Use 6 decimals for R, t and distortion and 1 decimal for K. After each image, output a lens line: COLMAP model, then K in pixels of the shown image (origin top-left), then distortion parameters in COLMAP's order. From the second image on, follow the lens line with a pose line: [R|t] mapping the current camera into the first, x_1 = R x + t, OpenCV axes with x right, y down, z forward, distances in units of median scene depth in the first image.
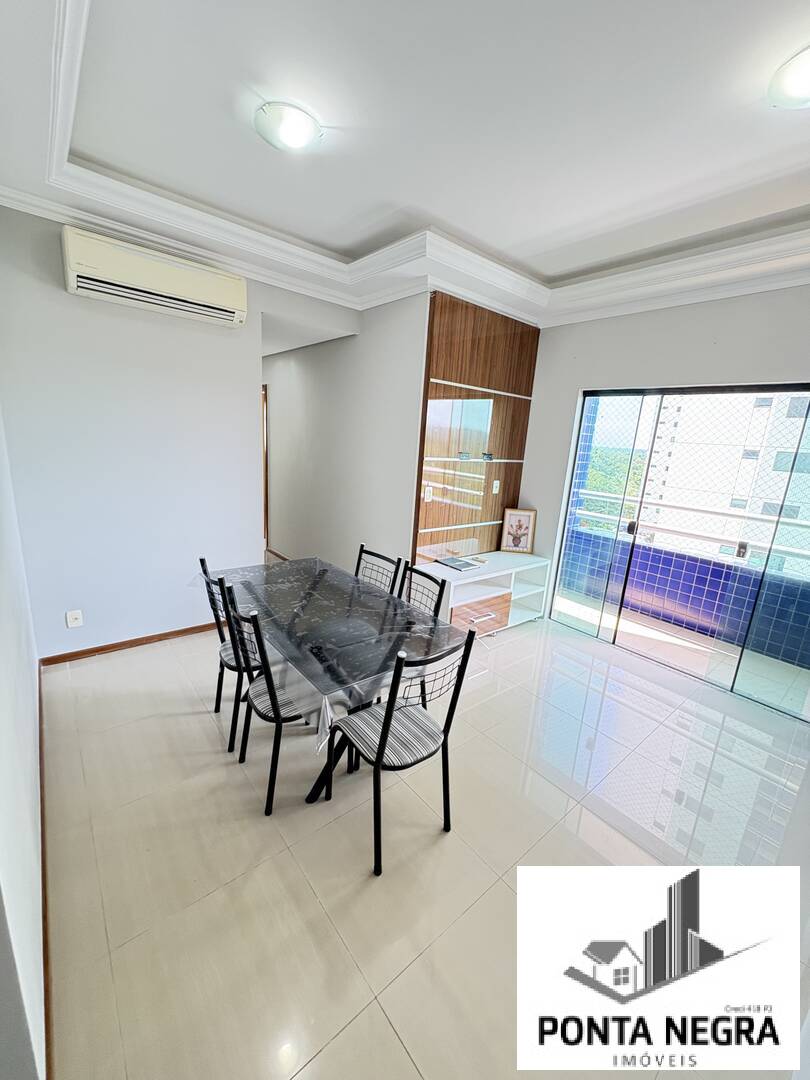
lens RADIAL K [[430.8, 0, 406.2], [0, 430.8, 537.0], [0, 0, 1]] dist [0.005767, -0.000749]
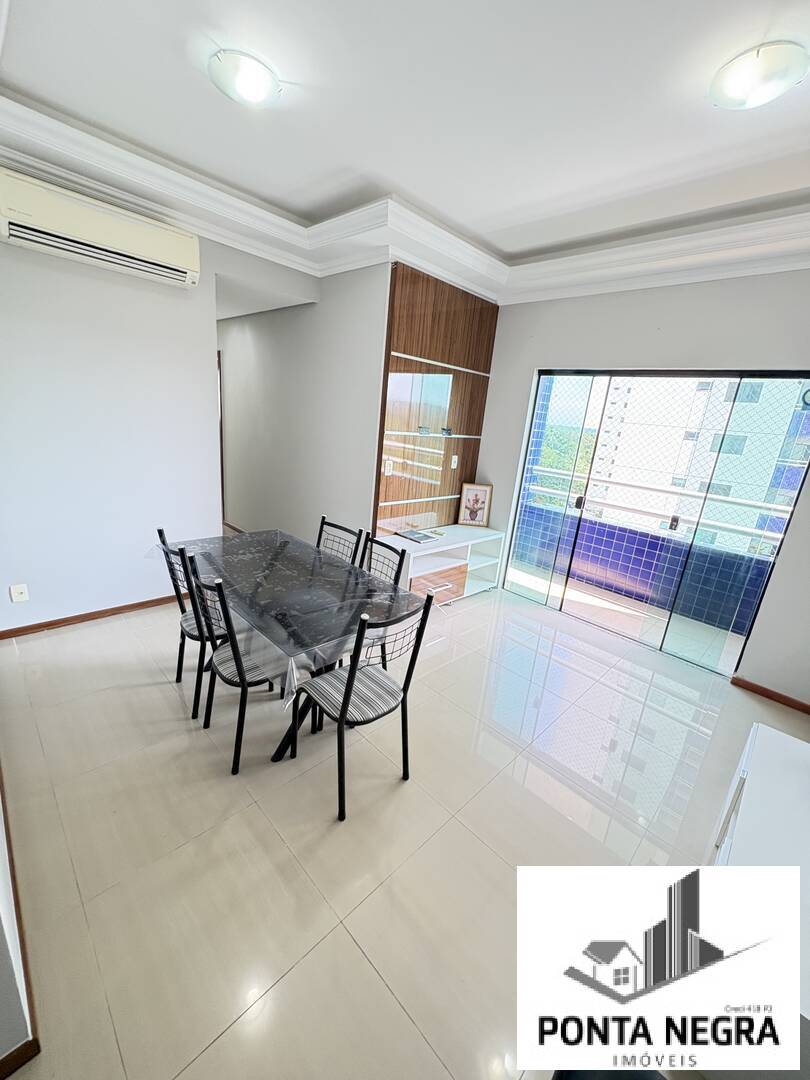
lens RADIAL K [[430.8, 0, 404.2], [0, 430.8, 537.6], [0, 0, 1]] dist [0.005767, -0.000749]
pose [[0.995915, 0.000835, 0.090290, -0.004588], [-0.006105, 0.998292, 0.058106, 0.006599], [-0.090088, -0.058420, 0.994219, -0.028942]]
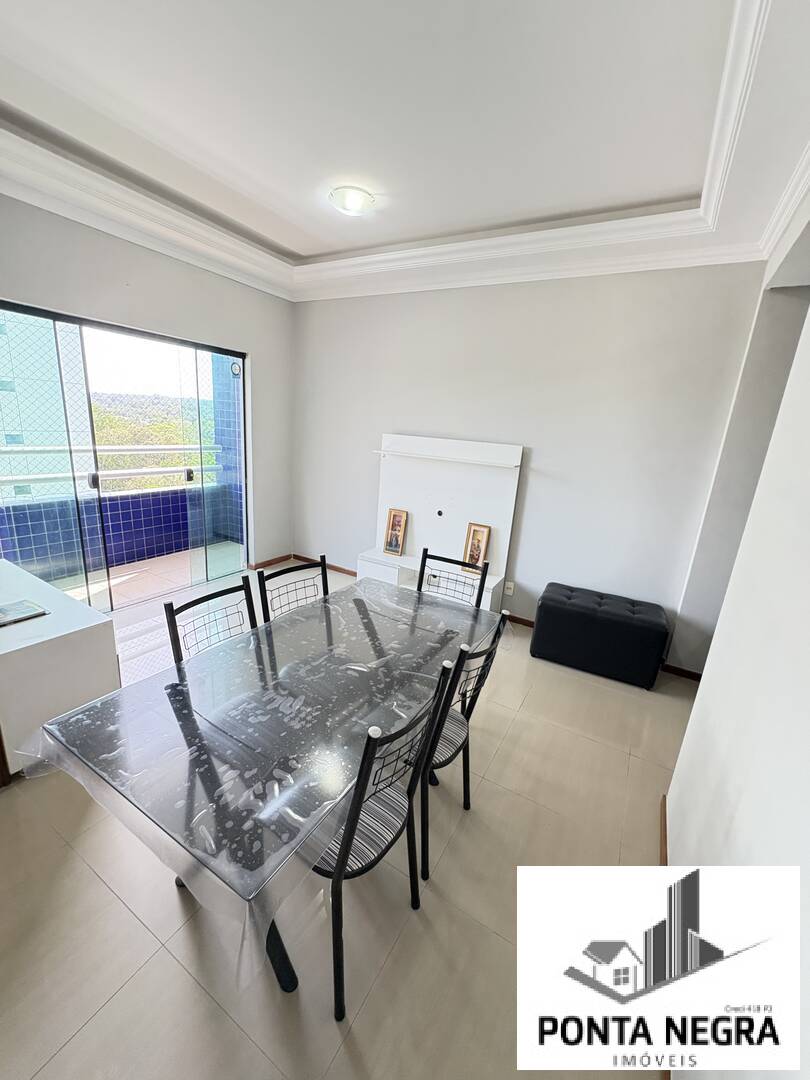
lens RADIAL K [[430.8, 0, 408.0], [0, 430.8, 534.2], [0, 0, 1]] dist [0.005767, -0.000749]
pose [[-0.343131, -0.323350, 0.881877, -0.657402], [0.120745, 0.915904, 0.382807, -0.235228], [-0.931495, 0.237834, -0.275232, 0.865717]]
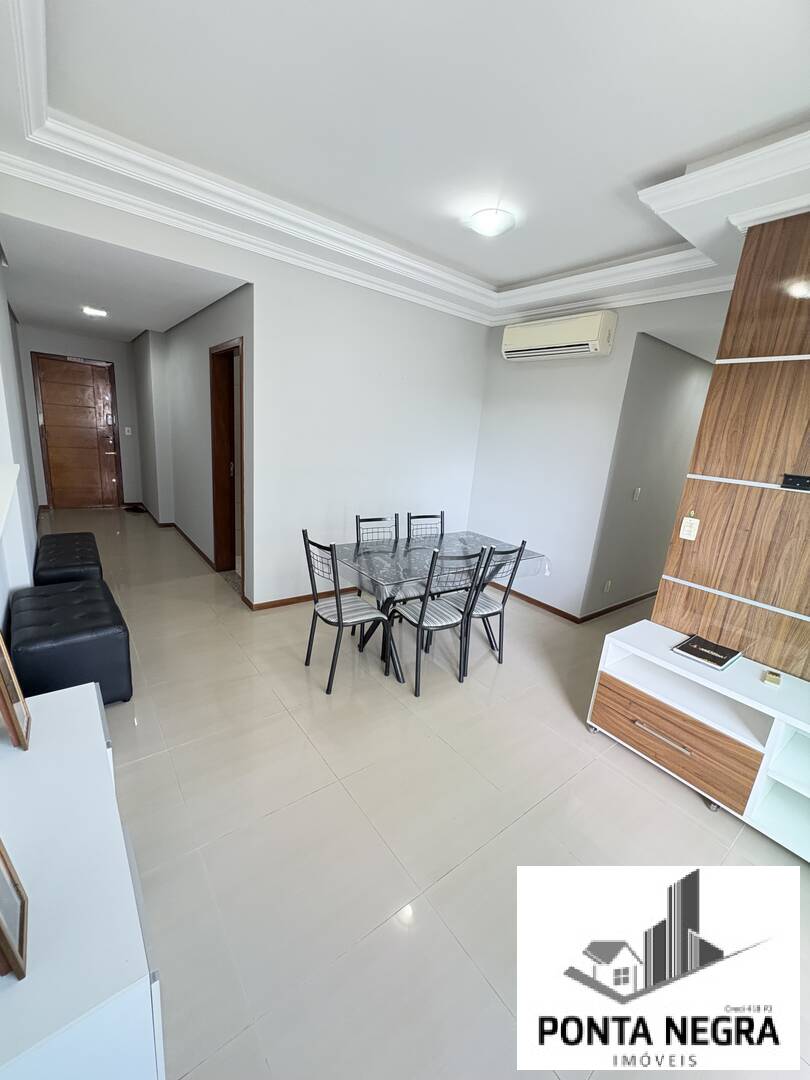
lens RADIAL K [[430.8, 0, 406.7], [0, 430.8, 538.4], [0, 0, 1]] dist [0.005767, -0.000749]
pose [[-0.029613, 0.178694, -0.983459, 0.884905], [-0.317050, 0.931405, 0.178783, -0.077823], [0.947946, 0.317100, 0.029073, 0.669460]]
